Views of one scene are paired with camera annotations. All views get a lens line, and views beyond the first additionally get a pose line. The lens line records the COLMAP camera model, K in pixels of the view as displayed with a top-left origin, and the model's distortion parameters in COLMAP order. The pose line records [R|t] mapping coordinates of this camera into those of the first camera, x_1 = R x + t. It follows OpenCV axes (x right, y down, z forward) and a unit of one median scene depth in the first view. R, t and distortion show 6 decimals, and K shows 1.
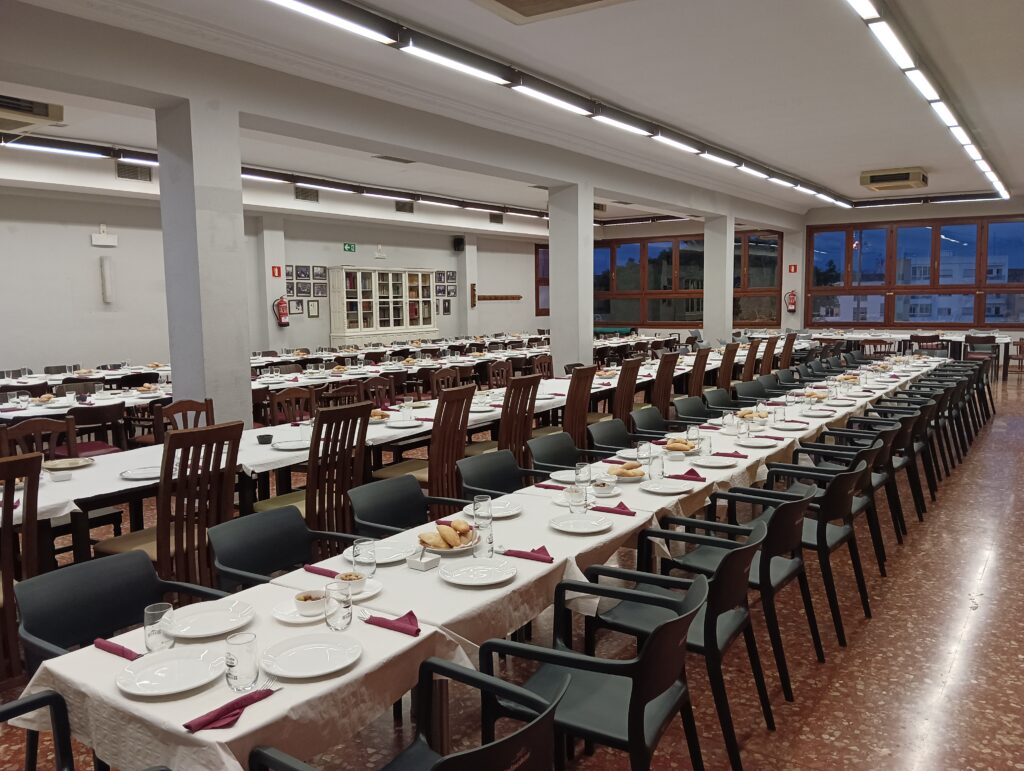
lens RADIAL K [[851.0, 0, 509.4], [0, 851.0, 386.8], [0, 0, 1]] dist [0.015039, 0.010136]
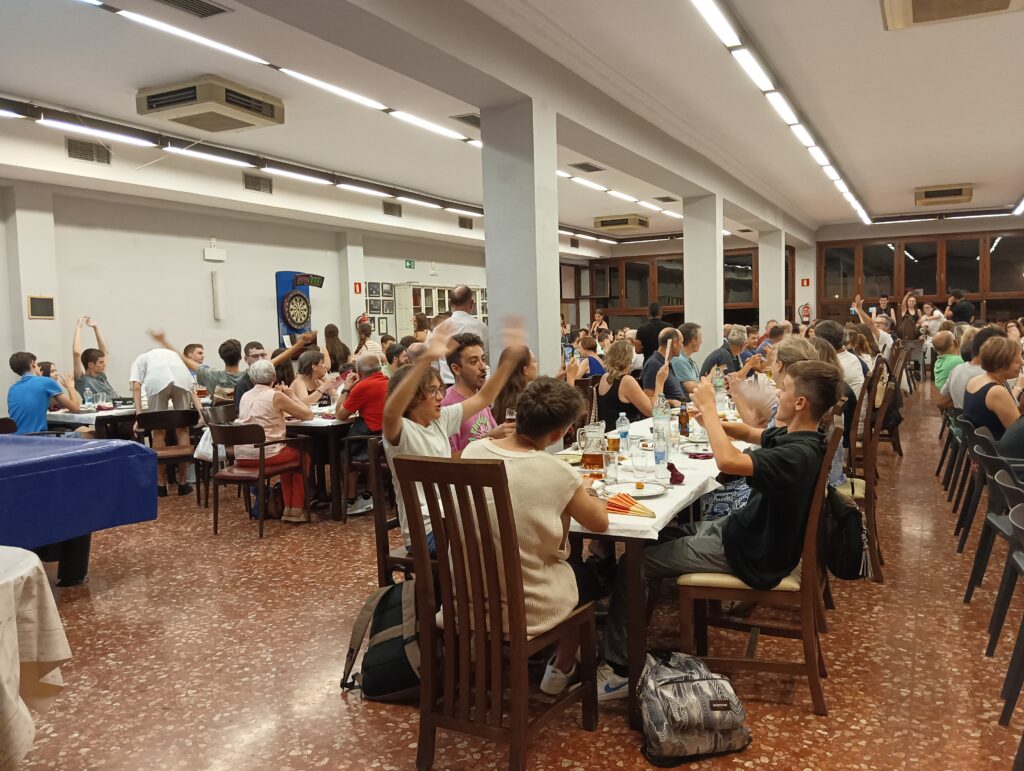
lens RADIAL K [[851.0, 0, 513.7], [0, 851.0, 384.8], [0, 0, 1]] dist [0.015039, 0.010136]
pose [[0.990000, -0.028013, 0.138255, -0.219350], [0.032726, 0.998954, -0.031927, 0.012217], [-0.137217, 0.036133, 0.989882, 0.012703]]
